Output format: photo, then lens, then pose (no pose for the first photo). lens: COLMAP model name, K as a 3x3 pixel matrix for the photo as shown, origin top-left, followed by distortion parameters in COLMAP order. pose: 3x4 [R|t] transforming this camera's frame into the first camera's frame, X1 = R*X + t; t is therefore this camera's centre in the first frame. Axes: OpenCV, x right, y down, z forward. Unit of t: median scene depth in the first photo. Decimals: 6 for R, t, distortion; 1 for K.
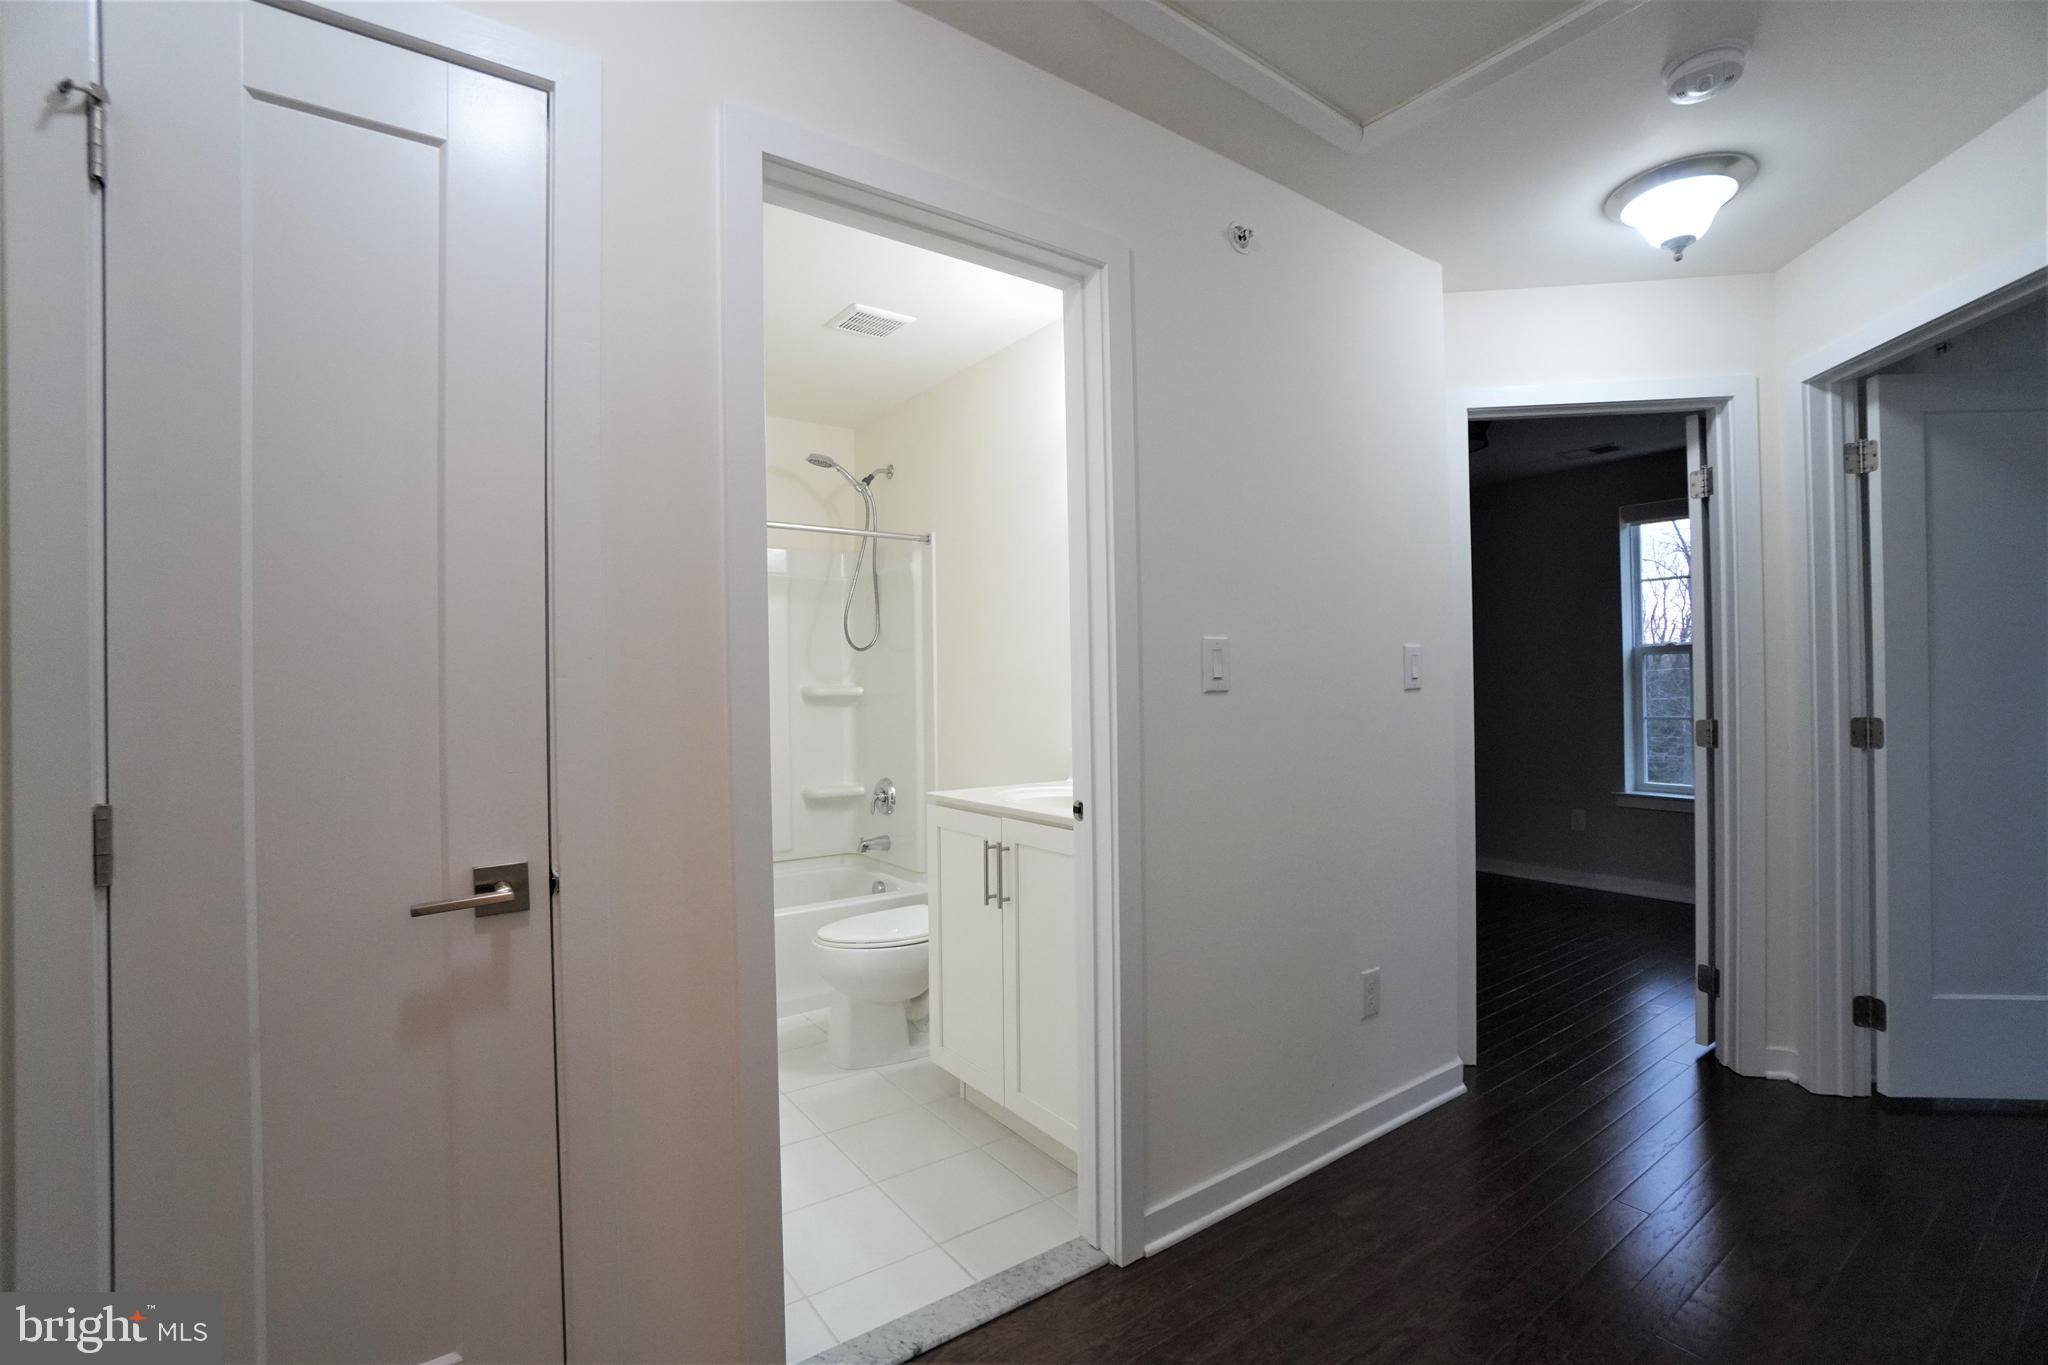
lens RADIAL K [[910.8, 0, 1025.7], [0, 910.8, 685.2], [0, 0, 1]] dist [-0.034783, 0.005760]
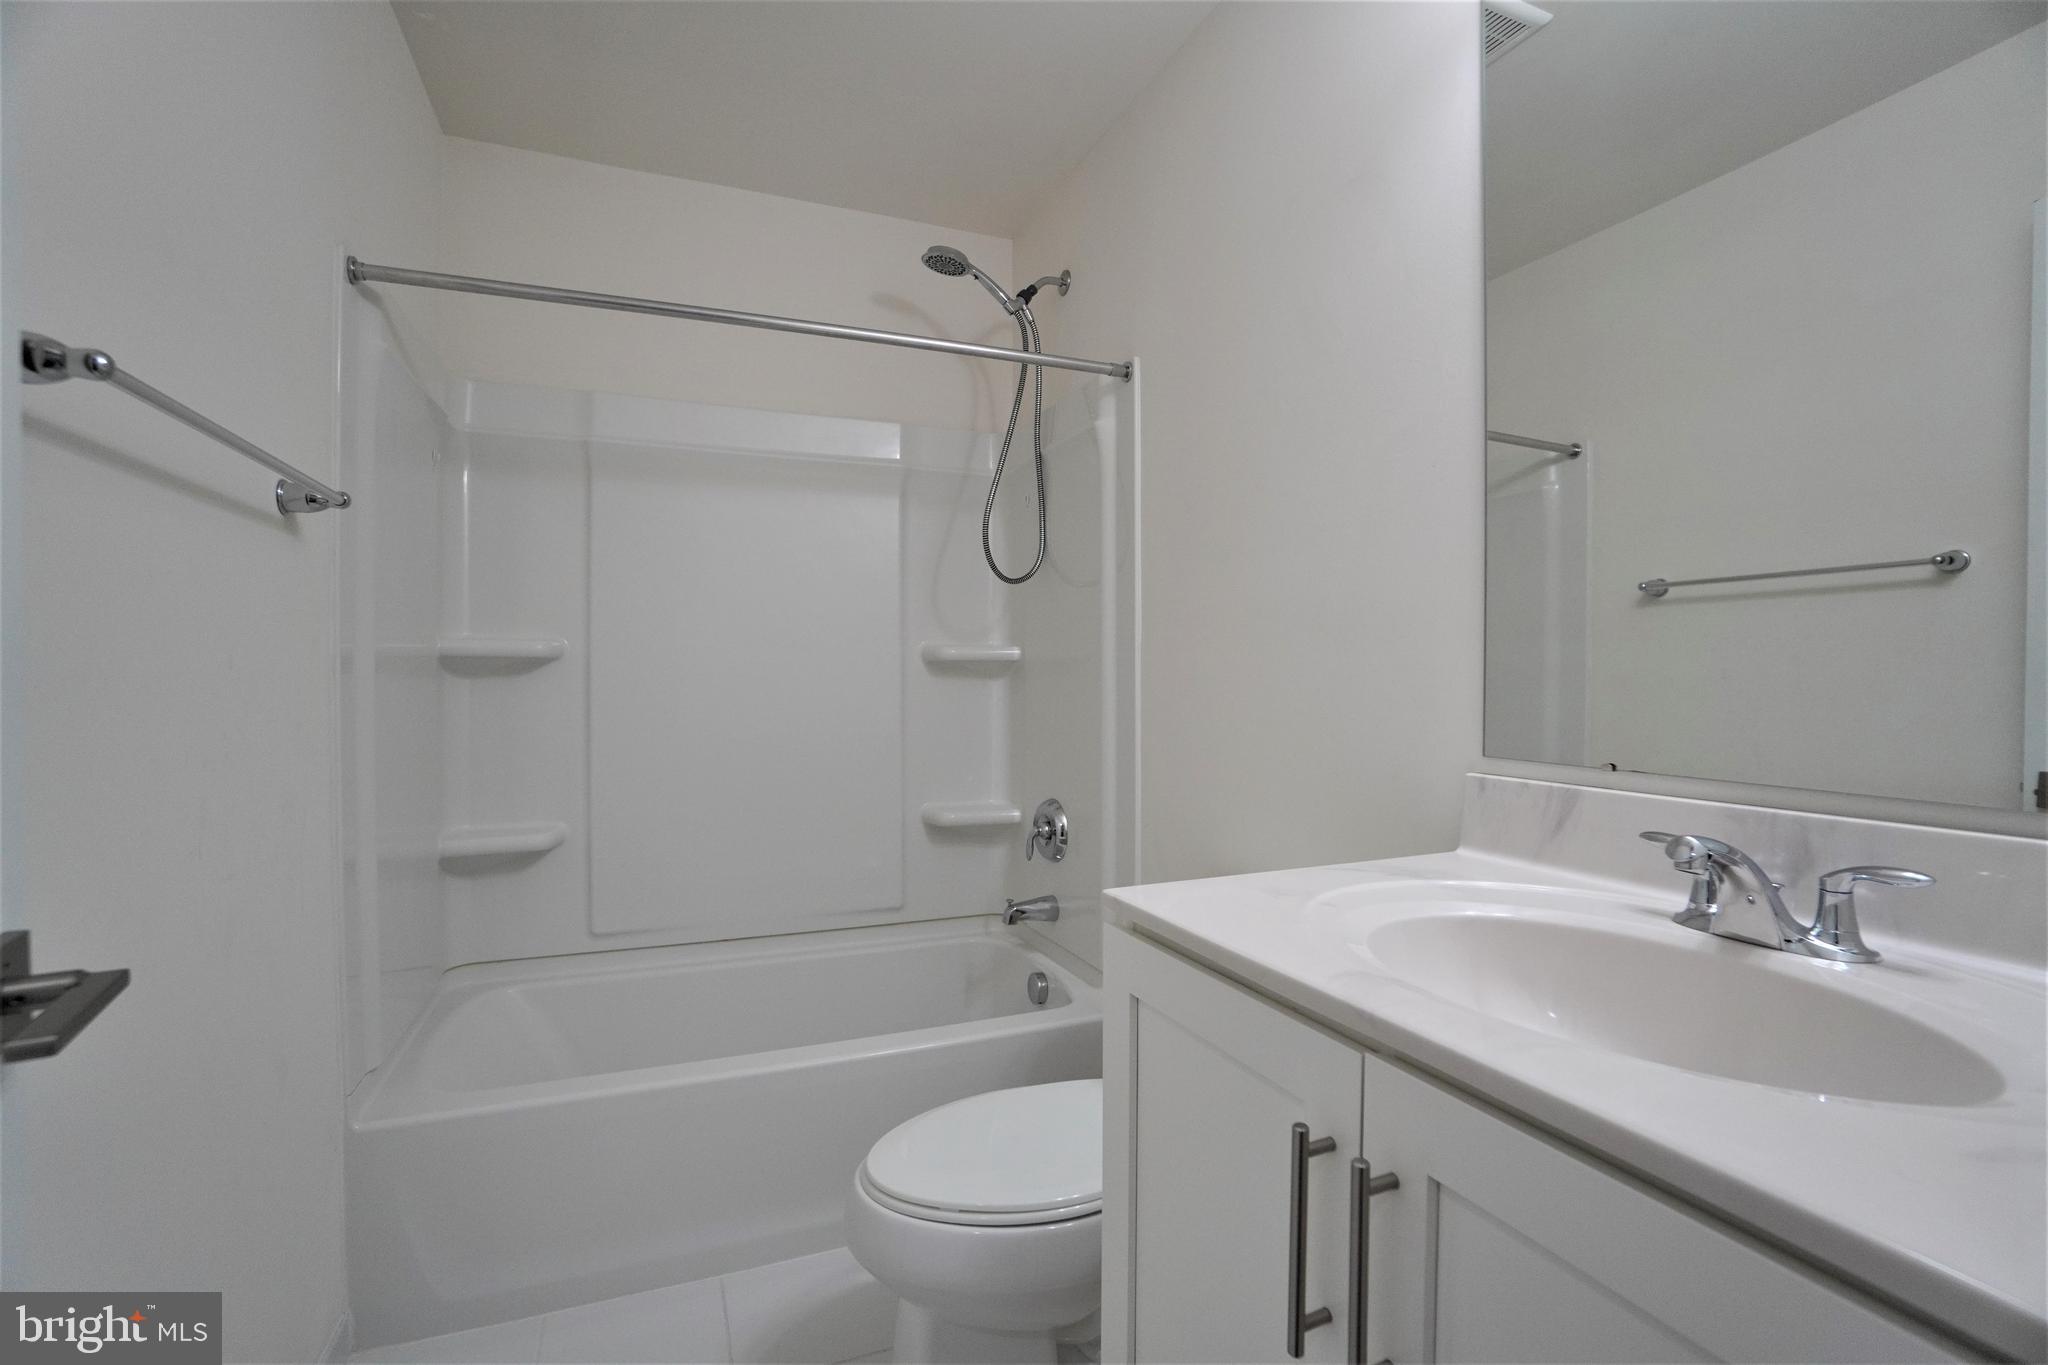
lens RADIAL K [[910.8, 0, 1015.9], [0, 910.8, 684.5], [0, 0, 1]] dist [-0.034783, 0.005760]
pose [[0.971578, 0.012101, -0.236412, -0.038279], [-0.009013, 0.999859, 0.014142, 0.019657], [0.236550, -0.011610, 0.971550, 0.421935]]
